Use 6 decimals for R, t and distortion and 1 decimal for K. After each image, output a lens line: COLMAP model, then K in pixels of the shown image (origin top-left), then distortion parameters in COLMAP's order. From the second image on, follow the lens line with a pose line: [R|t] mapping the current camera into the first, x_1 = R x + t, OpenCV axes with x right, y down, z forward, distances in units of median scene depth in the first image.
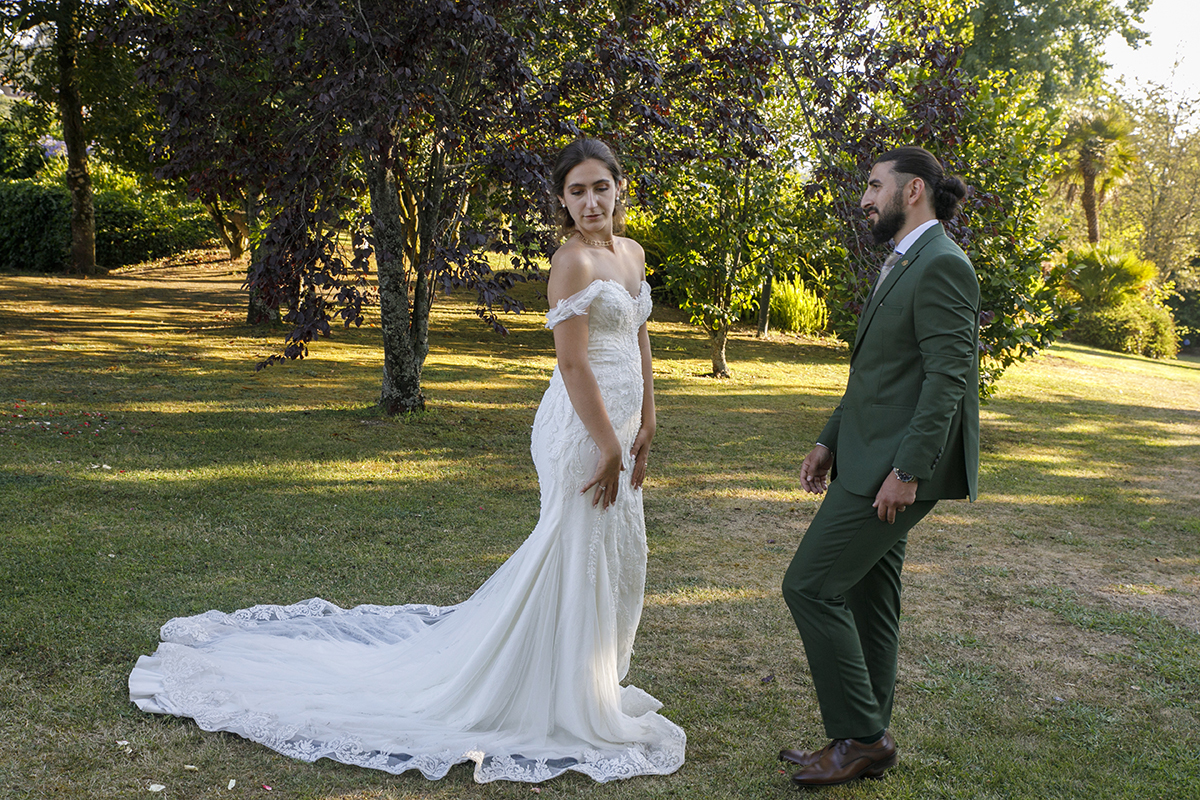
lens RADIAL K [[1535.7, 0, 600.0], [0, 1535.7, 400.0], [0, 0, 1]] dist [0.031841, 0.106768]
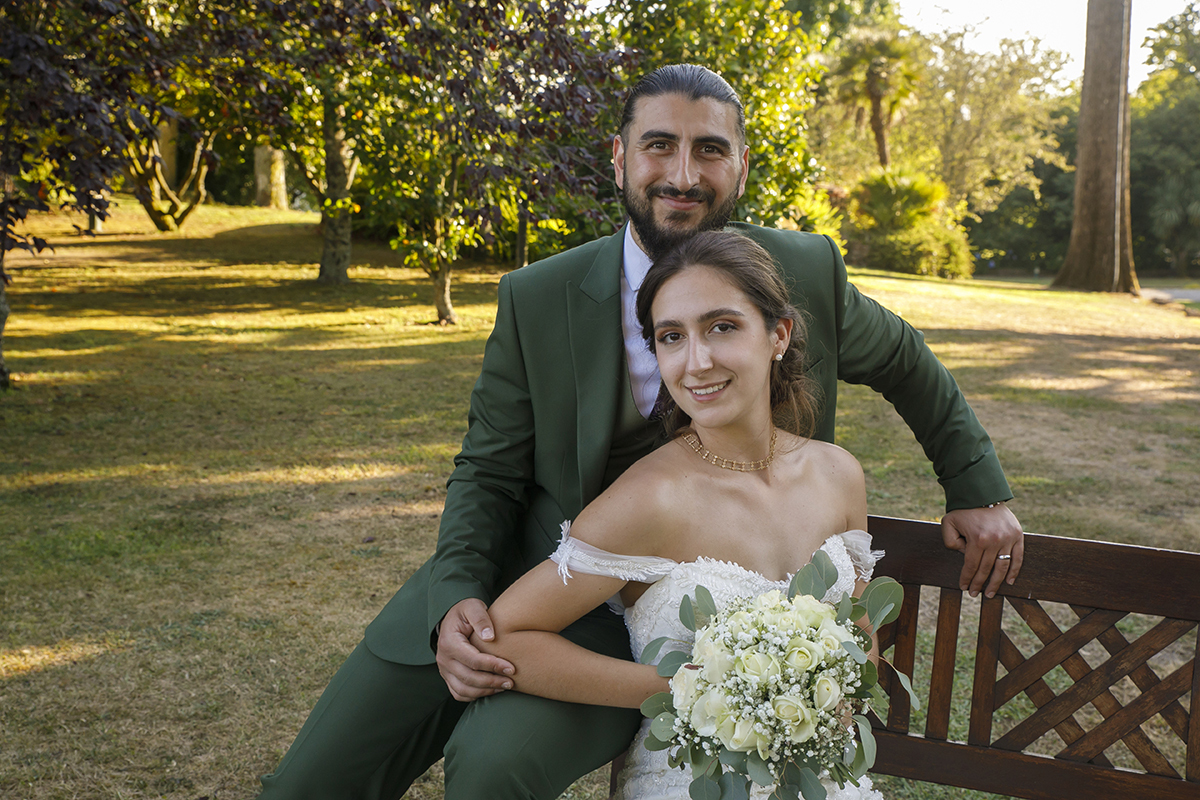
lens RADIAL K [[1479.3, 0, 600.0], [0, 1479.3, 400.0], [0, 0, 1]] dist [0.037682, 0.026113]
pose [[0.993267, -0.066883, 0.094596, 0.129145], [0.063729, 0.997318, 0.035984, 0.005253], [-0.096749, -0.029713, 0.994865, 0.229179]]
